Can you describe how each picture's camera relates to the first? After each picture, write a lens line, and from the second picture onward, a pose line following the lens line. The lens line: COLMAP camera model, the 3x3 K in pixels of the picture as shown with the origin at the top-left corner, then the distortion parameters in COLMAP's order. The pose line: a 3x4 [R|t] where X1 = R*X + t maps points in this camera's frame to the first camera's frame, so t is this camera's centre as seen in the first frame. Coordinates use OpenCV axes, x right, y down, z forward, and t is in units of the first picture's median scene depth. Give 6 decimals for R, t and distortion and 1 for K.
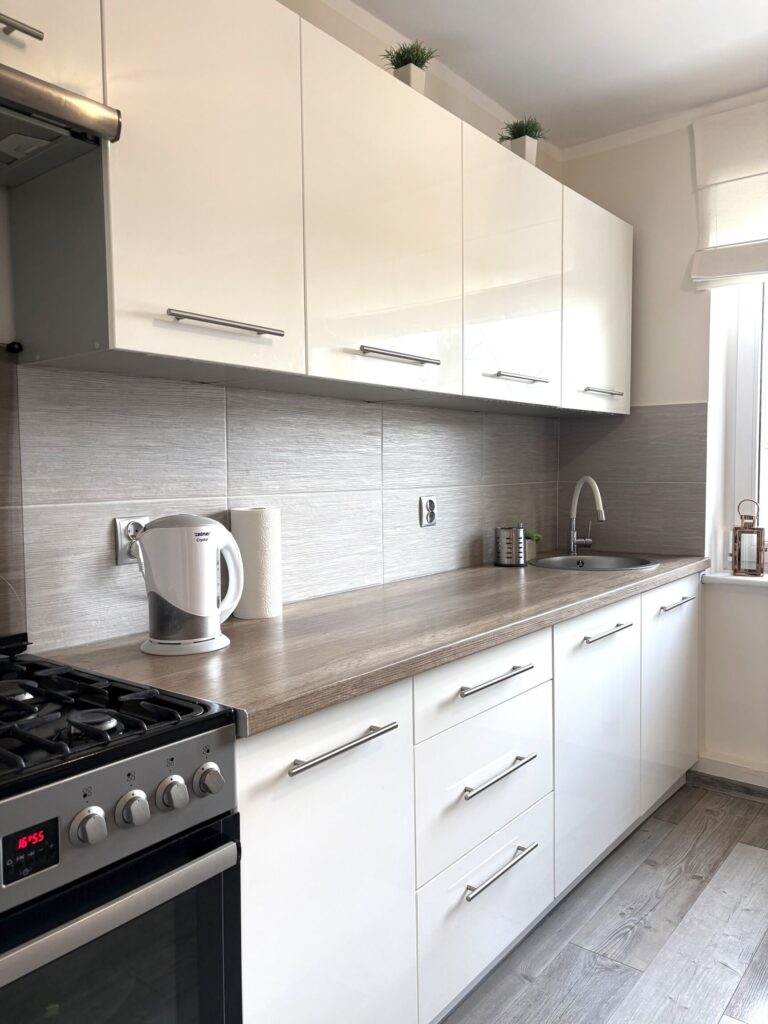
lens RADIAL K [[770.2, 0, 384.0], [0, 770.2, 512.0], [0, 0, 1]] dist [0.003778, -0.000431]
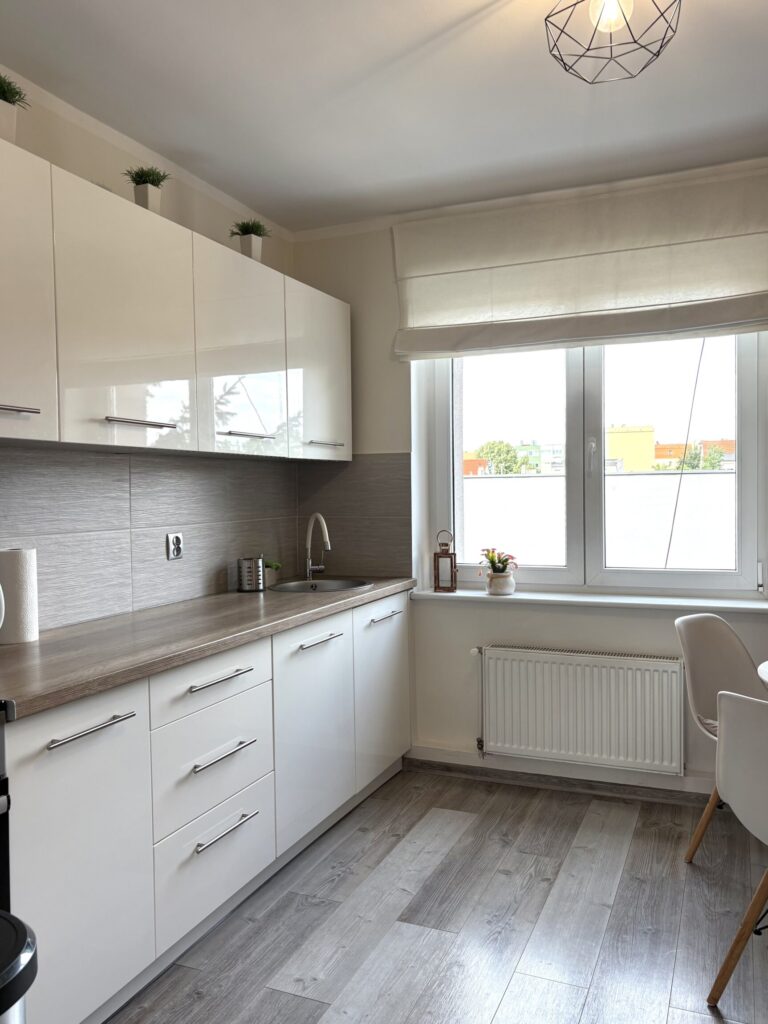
lens RADIAL K [[816.1, 0, 384.0], [0, 816.1, 512.0], [0, 0, 1]] dist [0.072149, -0.143041]
pose [[0.962367, -0.010621, 0.271546, 0.029416], [0.019302, 0.999384, -0.029317, -0.011273], [-0.271068, 0.033455, 0.961979, -0.289899]]
